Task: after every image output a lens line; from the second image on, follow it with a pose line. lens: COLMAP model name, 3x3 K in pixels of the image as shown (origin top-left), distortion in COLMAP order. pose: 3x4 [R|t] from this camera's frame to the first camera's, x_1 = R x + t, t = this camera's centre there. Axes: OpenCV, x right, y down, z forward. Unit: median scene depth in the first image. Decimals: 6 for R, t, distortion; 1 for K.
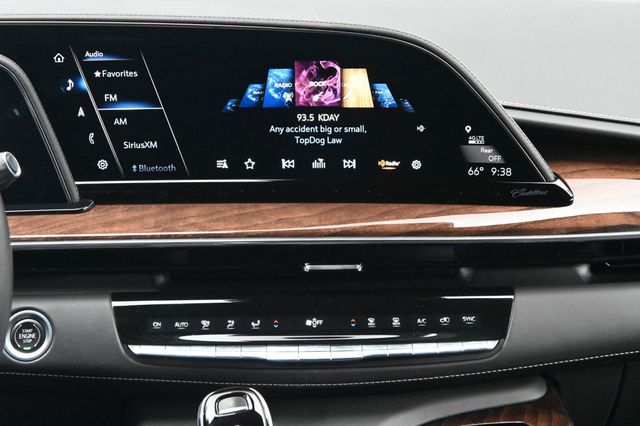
lens RADIAL K [[1315.1, 0, 320.0], [0, 1315.1, 213.0], [0, 0, 1]] dist [0.023299, -0.147814]
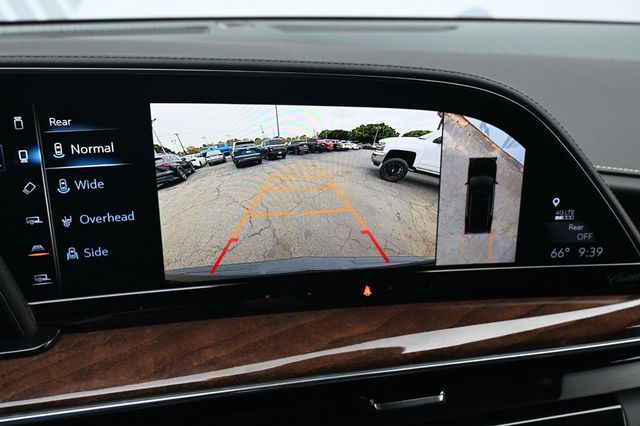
lens RADIAL K [[620.4, 0, 311.2], [0, 620.4, 214.6], [0, 0, 1]] dist [-0.008669, -0.004471]
pose [[0.979538, -0.052890, 0.194187, -0.103412], [0.046335, 0.998197, 0.038150, -0.077071], [-0.195855, -0.028372, 0.980222, 0.664412]]
